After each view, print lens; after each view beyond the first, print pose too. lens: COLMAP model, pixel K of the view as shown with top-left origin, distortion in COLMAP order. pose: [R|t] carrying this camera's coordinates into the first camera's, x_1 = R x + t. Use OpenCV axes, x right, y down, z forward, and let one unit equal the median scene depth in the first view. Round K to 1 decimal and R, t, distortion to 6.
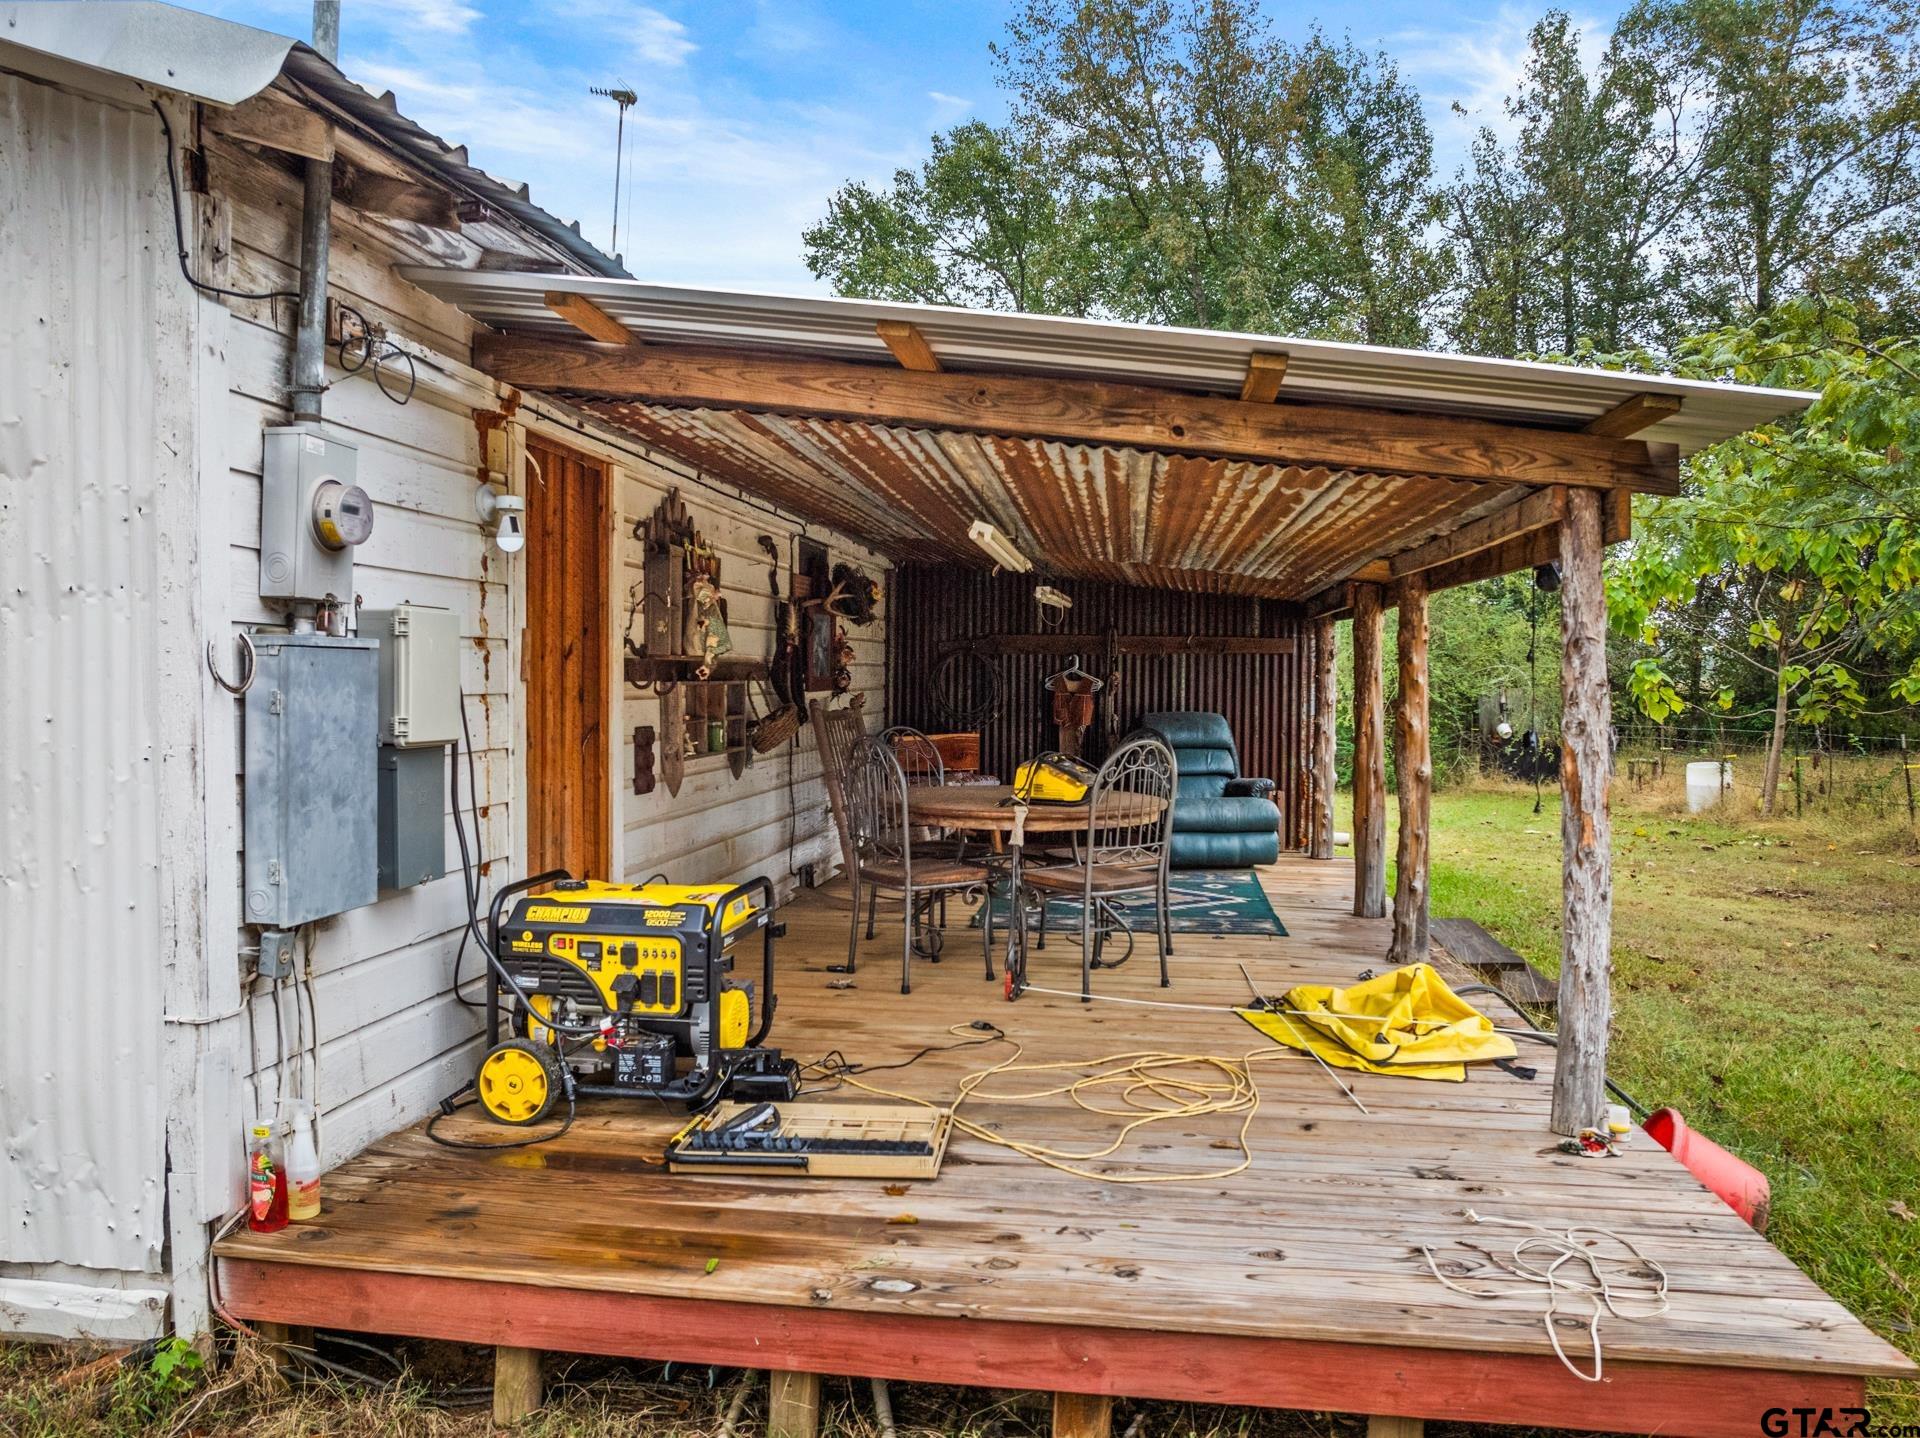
lens RADIAL K [[1361.7, 0, 965.5], [0, 1361.7, 713.5], [0, 0, 1]] dist [-0.041574, 0.015171]
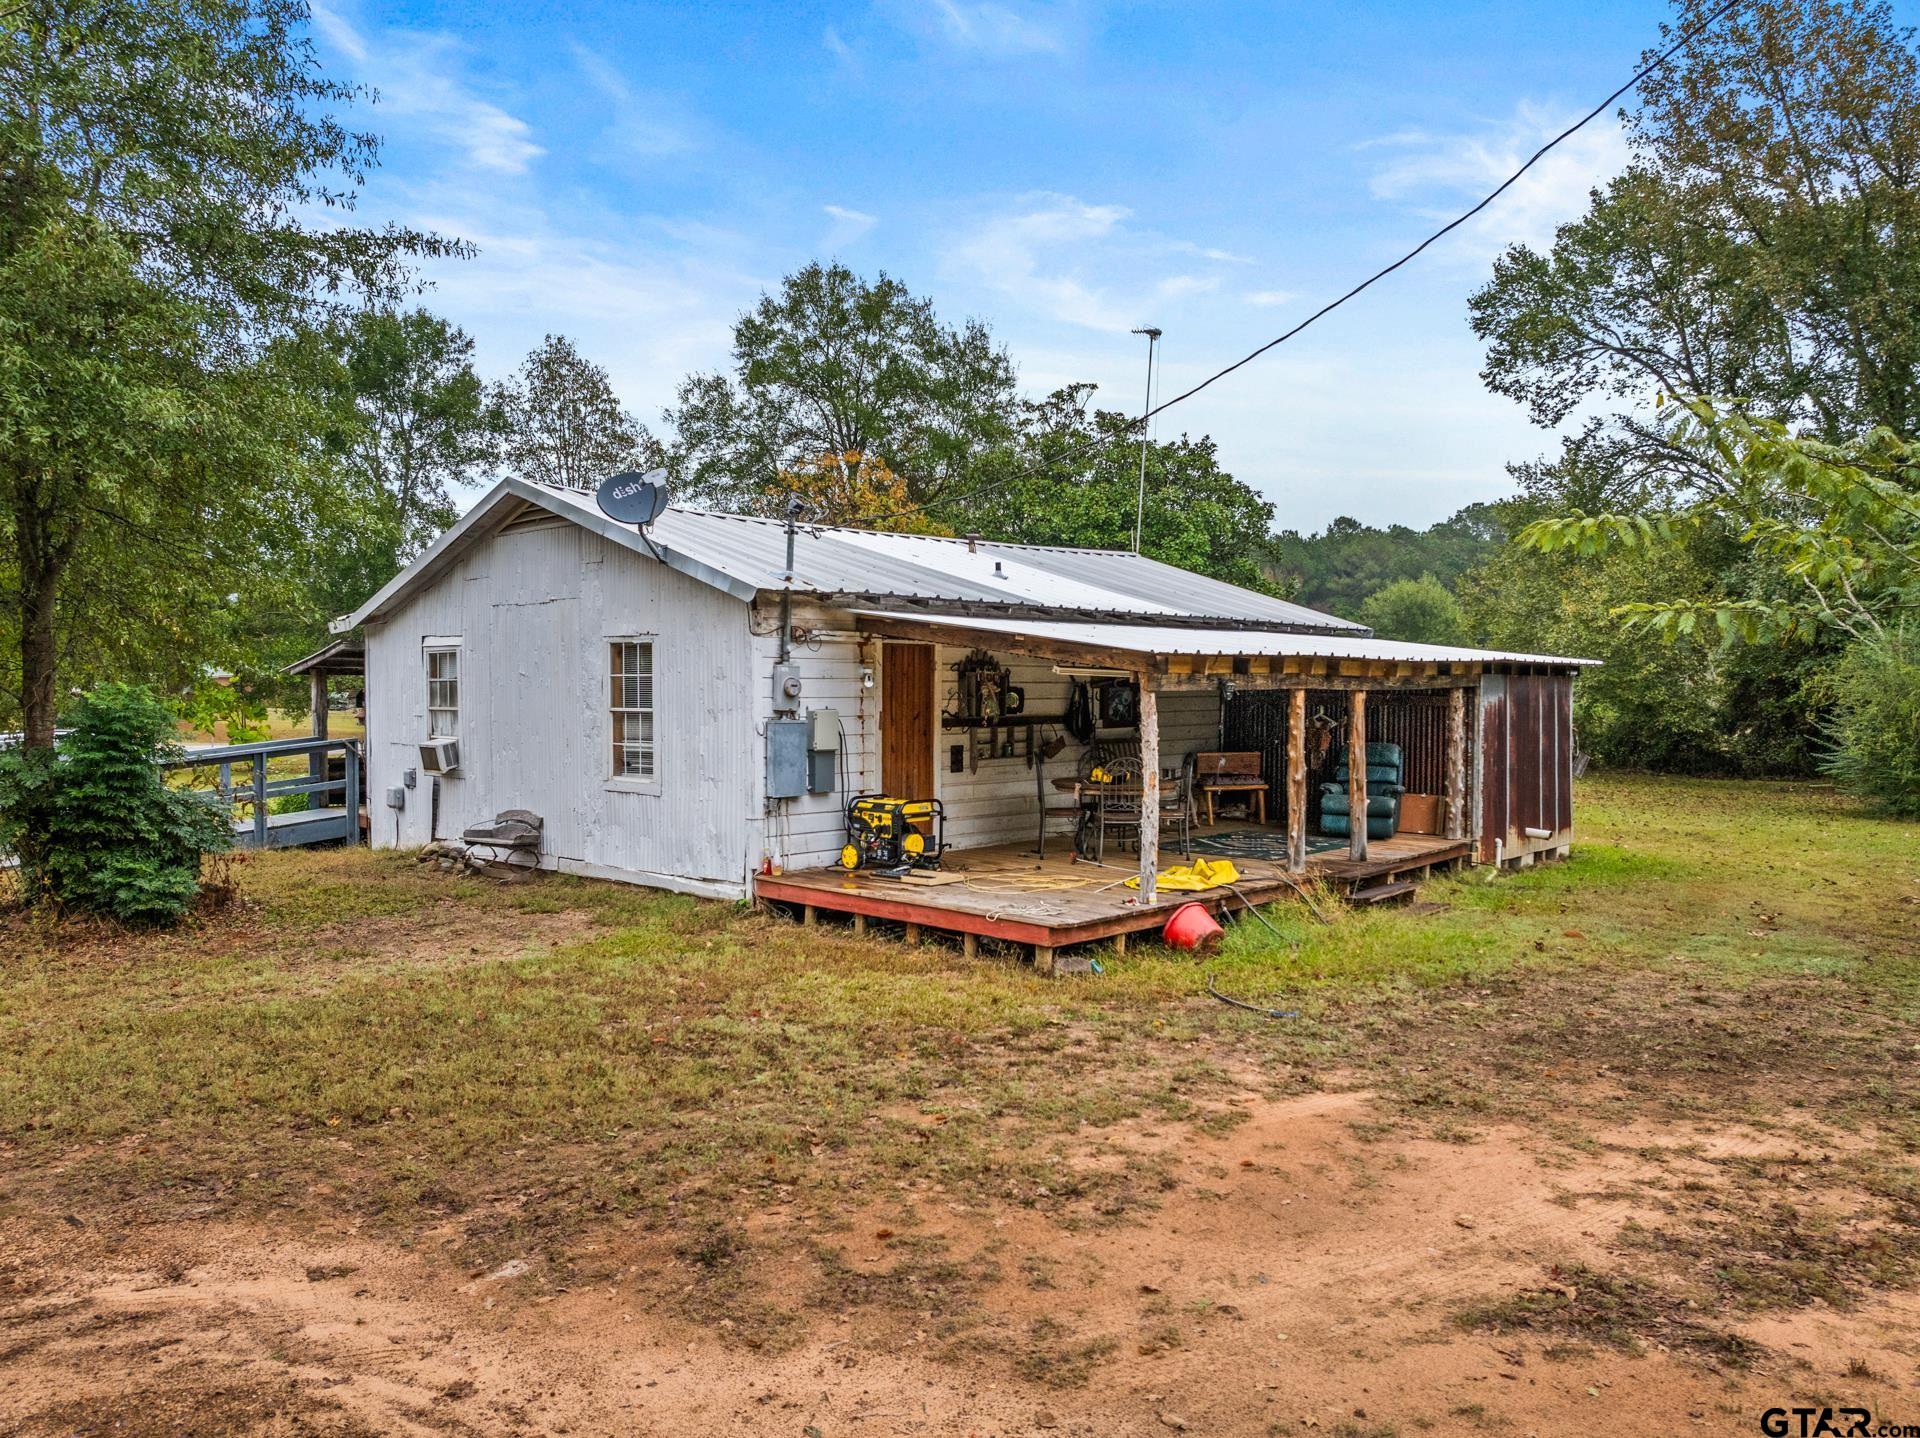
lens RADIAL K [[1361.7, 0, 961.6], [0, 1361.7, 718.2], [0, 0, 1]] dist [-0.041574, 0.015171]
pose [[0.824149, 0.016048, -0.566146, 1.713298], [-0.016416, 0.999855, 0.004445, -0.074391], [0.566135, 0.005630, 0.824293, -1.521386]]
